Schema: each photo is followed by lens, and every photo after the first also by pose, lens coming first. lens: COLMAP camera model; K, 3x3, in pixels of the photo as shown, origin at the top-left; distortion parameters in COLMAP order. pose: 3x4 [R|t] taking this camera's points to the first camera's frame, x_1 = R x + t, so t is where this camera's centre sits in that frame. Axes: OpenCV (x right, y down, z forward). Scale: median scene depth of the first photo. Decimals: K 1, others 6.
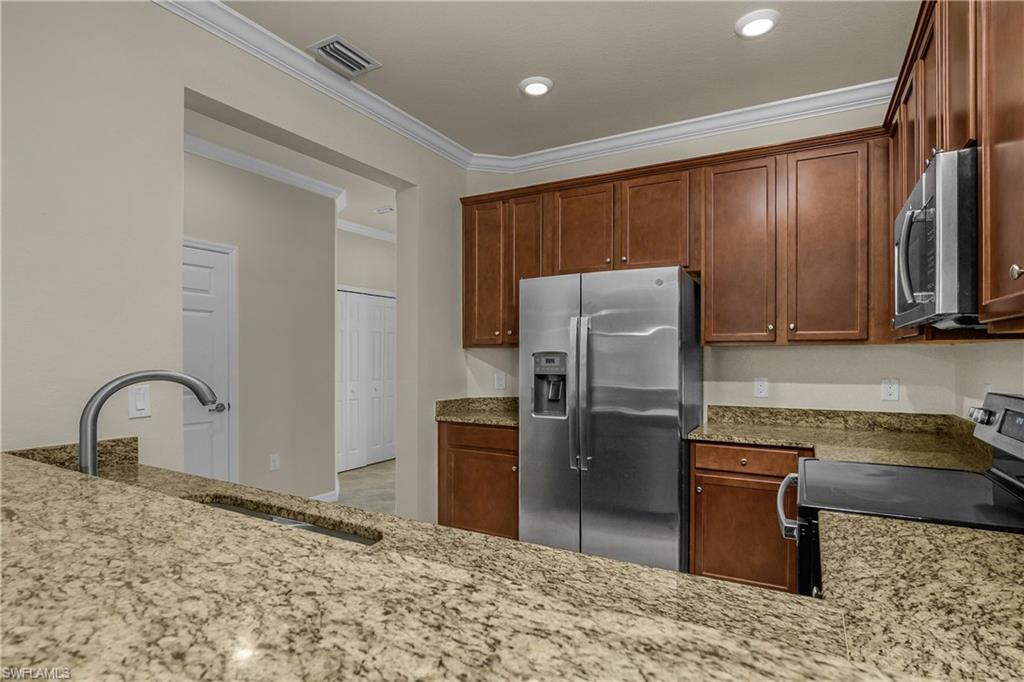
lens RADIAL K [[531.7, 0, 512.0], [0, 531.7, 341.0], [0, 0, 1]] dist [-0.001808, -0.000384]
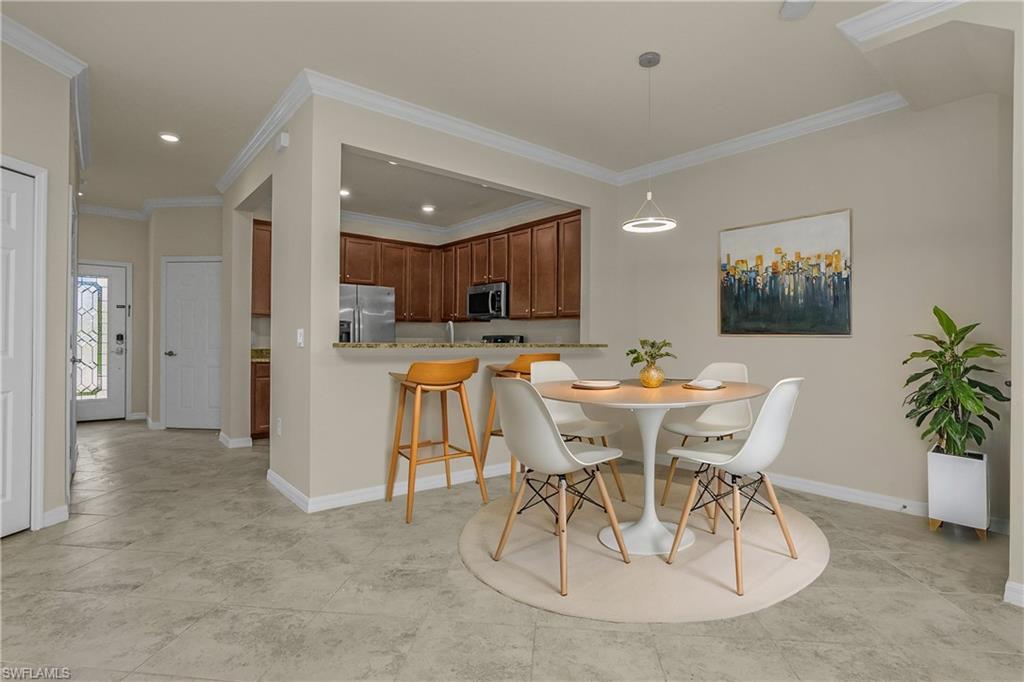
lens RADIAL K [[531.7, 0, 512.0], [0, 531.7, 341.0], [0, 0, 1]] dist [-0.001808, -0.000384]
pose [[0.386582, 0.003432, 0.922248, -1.573977], [-0.031689, 0.999452, 0.009564, 0.056754], [-0.921710, -0.032922, 0.386479, -0.411014]]
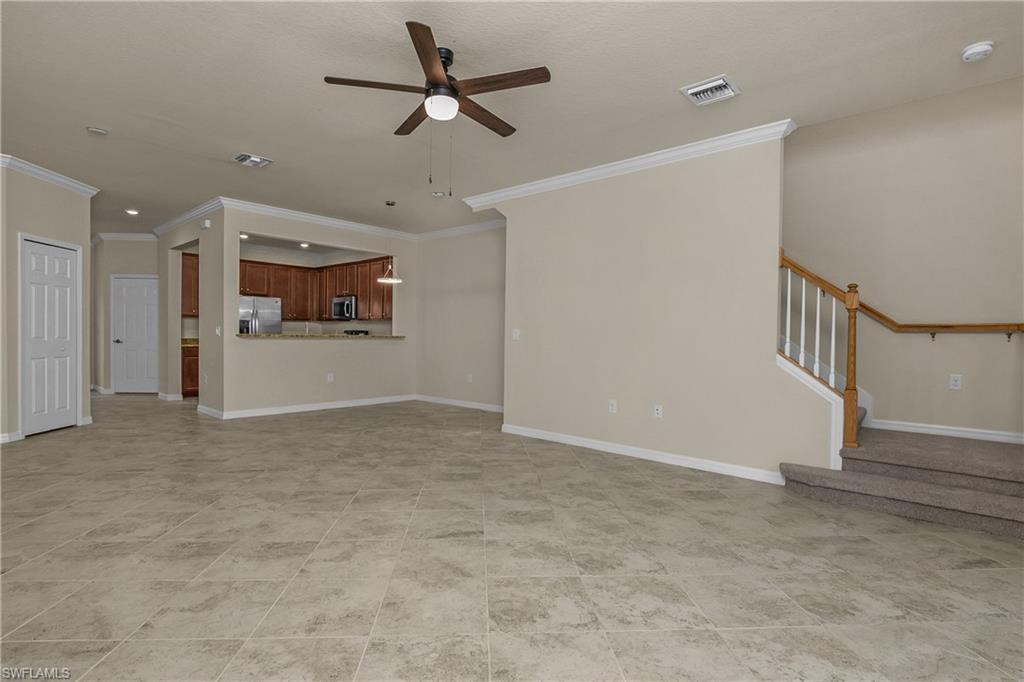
lens RADIAL K [[514.1, 0, 510.4], [0, 514.1, 343.9], [0, 0, 1]] dist [-0.017670, 0.000366]
pose [[0.237659, -0.012696, 0.971266, -2.497453], [-0.037673, 0.999042, 0.022277, 0.032525], [-0.970618, -0.041885, 0.236953, -1.262808]]
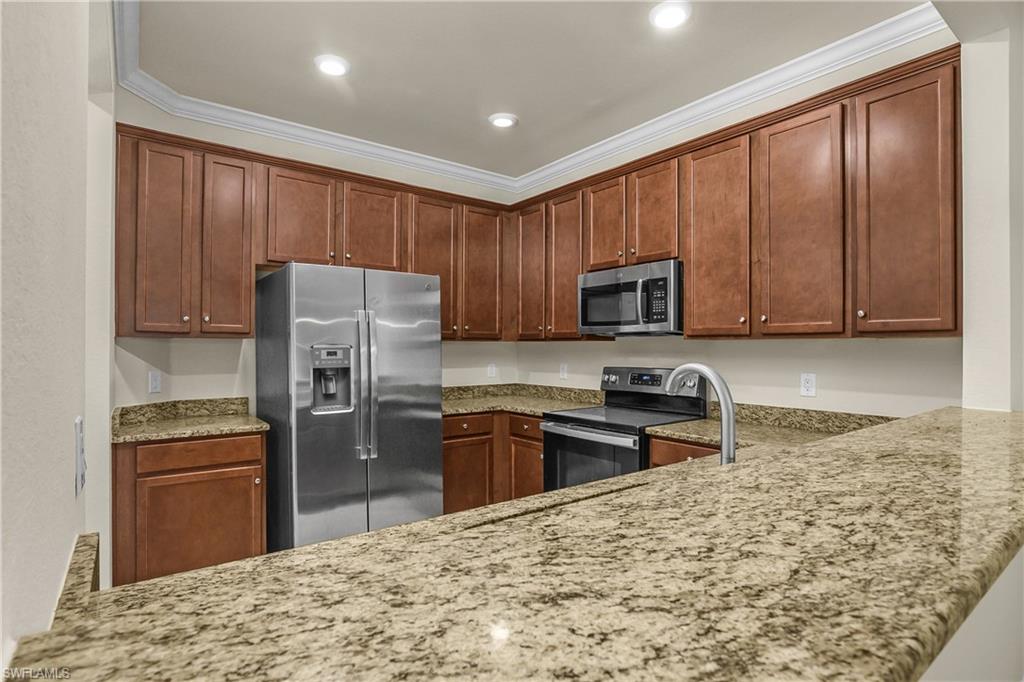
lens RADIAL K [[502.2, 0, 511.2], [0, 502.2, 348.0], [0, 0, 1]] dist [-0.030492, 0.013761]
pose [[0.409768, 0.000856, 0.912190, -0.619836], [-0.024927, 0.999637, 0.010259, 0.009661], [-0.911849, -0.026942, 0.409640, 0.332351]]
